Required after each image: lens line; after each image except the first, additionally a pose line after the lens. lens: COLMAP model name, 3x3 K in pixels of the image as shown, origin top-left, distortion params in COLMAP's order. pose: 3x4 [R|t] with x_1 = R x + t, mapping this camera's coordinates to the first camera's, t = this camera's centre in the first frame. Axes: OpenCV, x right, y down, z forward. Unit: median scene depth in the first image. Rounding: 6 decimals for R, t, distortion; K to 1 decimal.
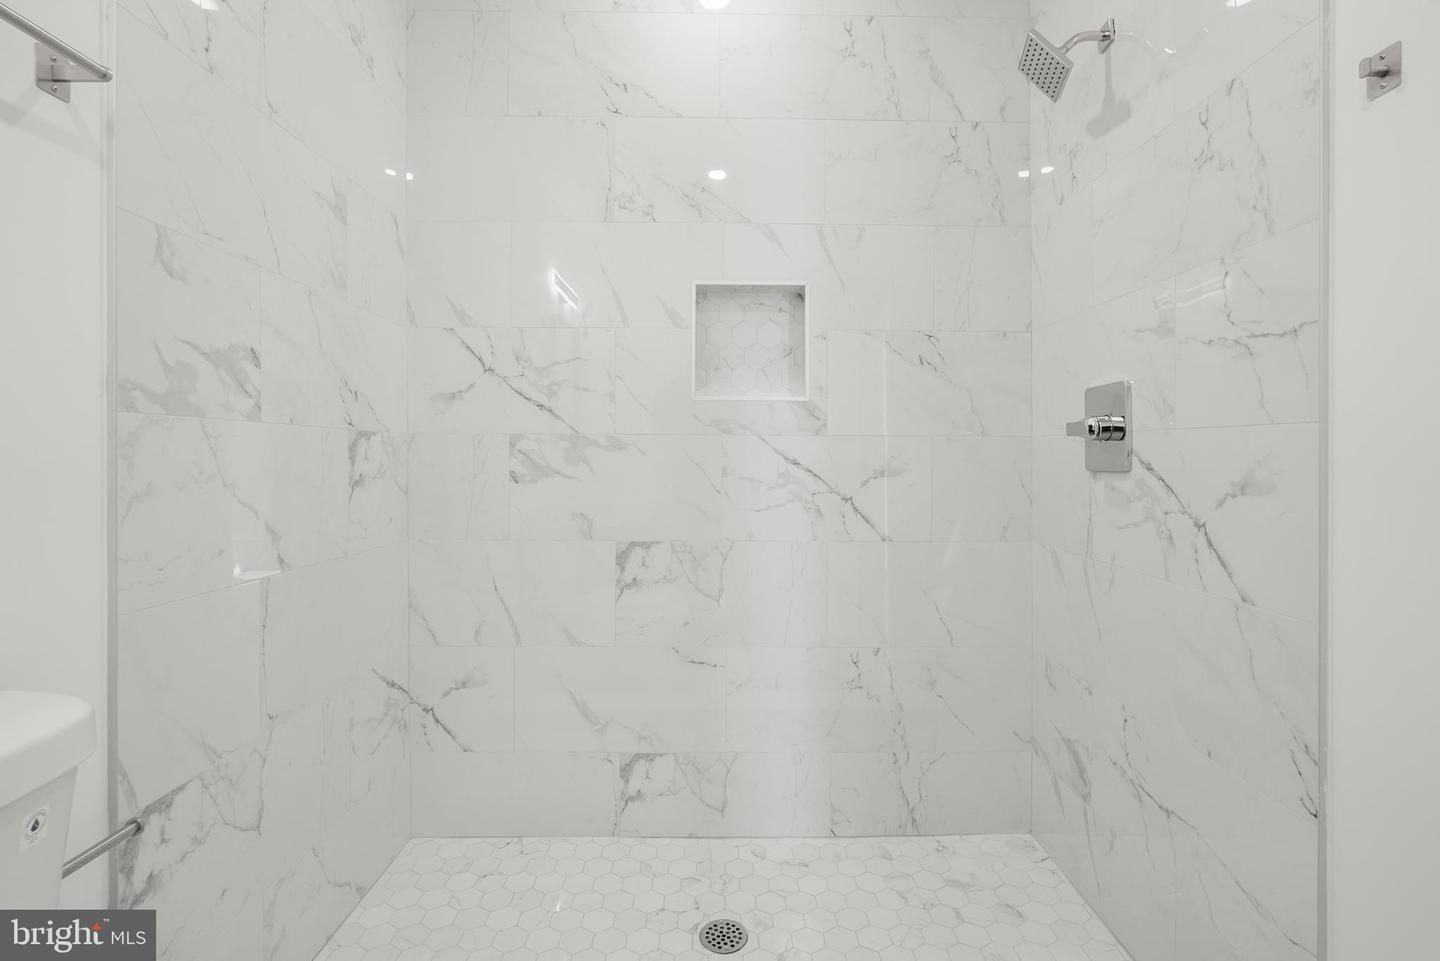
lens RADIAL K [[652.1, 0, 721.1], [0, 652.1, 454.9], [0, 0, 1]] dist [-0.019507, 0.005667]
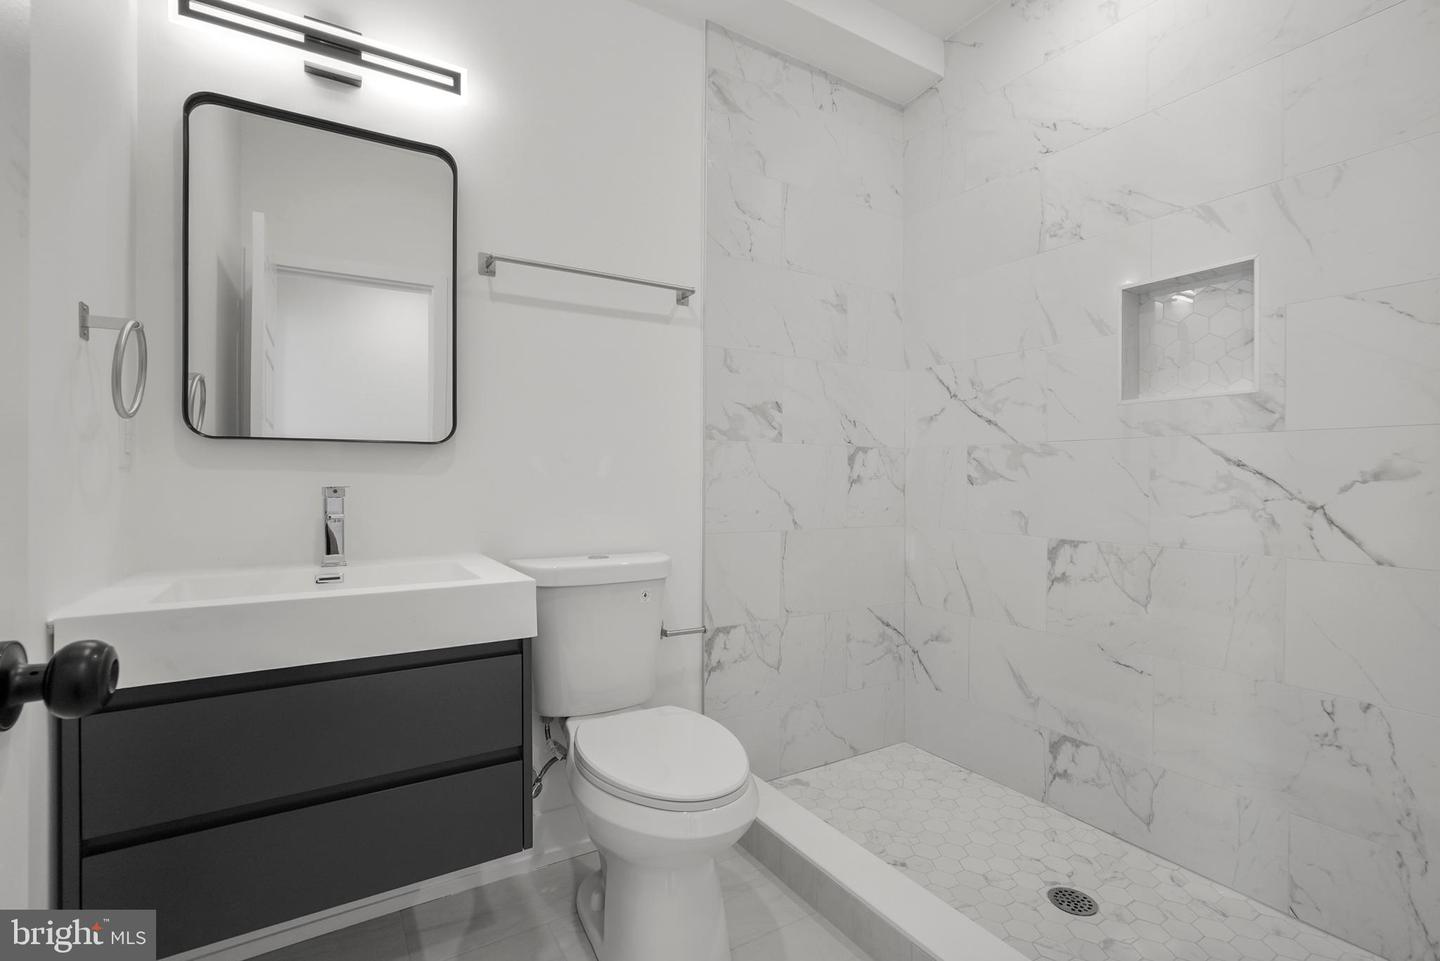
lens RADIAL K [[652.1, 0, 730.3], [0, 652.1, 477.5], [0, 0, 1]] dist [-0.019507, 0.005667]
pose [[0.523069, -0.002010, -0.852288, 0.500296], [-0.002433, 0.999990, -0.003851, 0.035023], [0.852287, 0.004088, 0.523059, -0.041218]]
